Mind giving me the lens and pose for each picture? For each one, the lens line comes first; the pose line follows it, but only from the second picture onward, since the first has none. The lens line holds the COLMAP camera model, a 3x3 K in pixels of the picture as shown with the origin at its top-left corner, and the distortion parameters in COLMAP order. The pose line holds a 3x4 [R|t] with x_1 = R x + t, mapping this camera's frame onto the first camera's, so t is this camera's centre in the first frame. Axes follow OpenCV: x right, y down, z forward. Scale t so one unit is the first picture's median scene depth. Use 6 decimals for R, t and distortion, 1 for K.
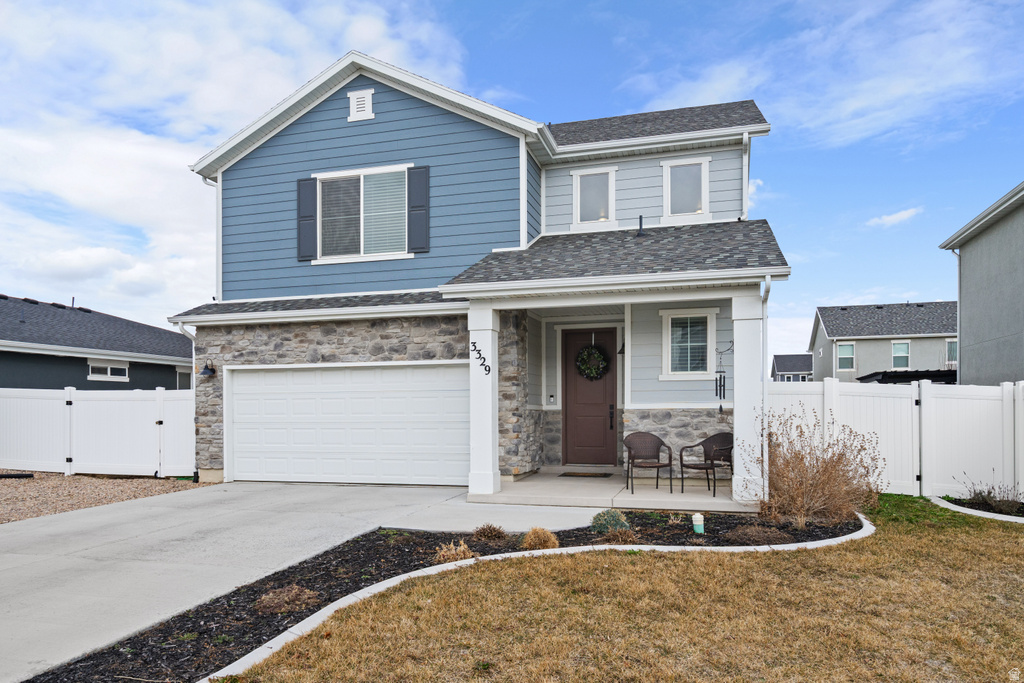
lens RADIAL K [[706.2, 0, 517.7], [0, 706.2, 412.9], [0, 0, 1]] dist [0.006249, 0.002380]
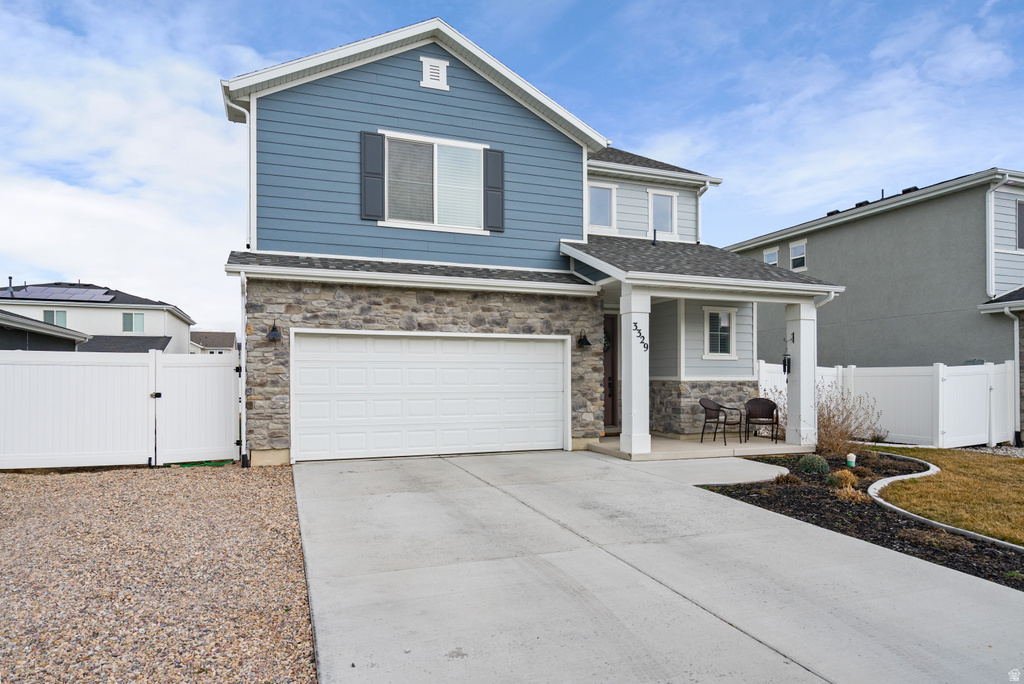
lens RADIAL K [[604.6, 0, 518.8], [0, 604.6, 381.0], [0, 0, 1]] dist [0.005114, 0.000486]
pose [[0.807536, 0.004269, 0.589803, -0.639390], [-0.001857, 0.999987, -0.004695, 0.000521], [-0.589816, 0.002696, 0.807533, 0.250086]]
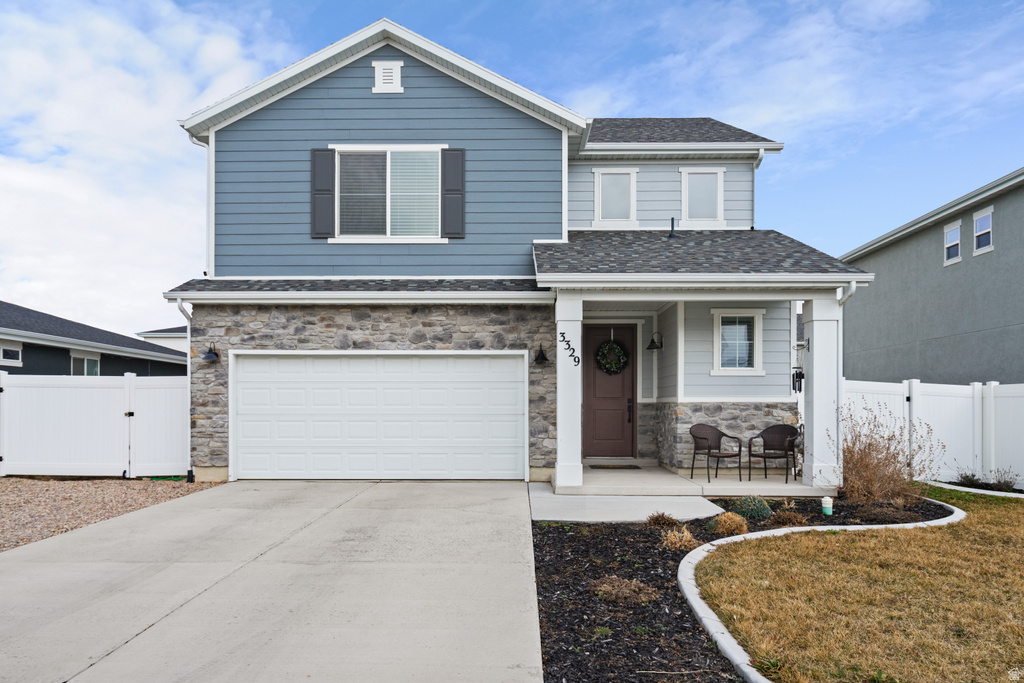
lens RADIAL K [[706.2, 0, 517.7], [0, 706.2, 412.9], [0, 0, 1]] dist [0.006249, 0.002380]
pose [[0.965217, 0.005879, 0.261382, -0.304623], [-0.006269, 0.999980, 0.000657, 0.009774], [-0.261373, -0.002272, 0.965235, 0.048053]]
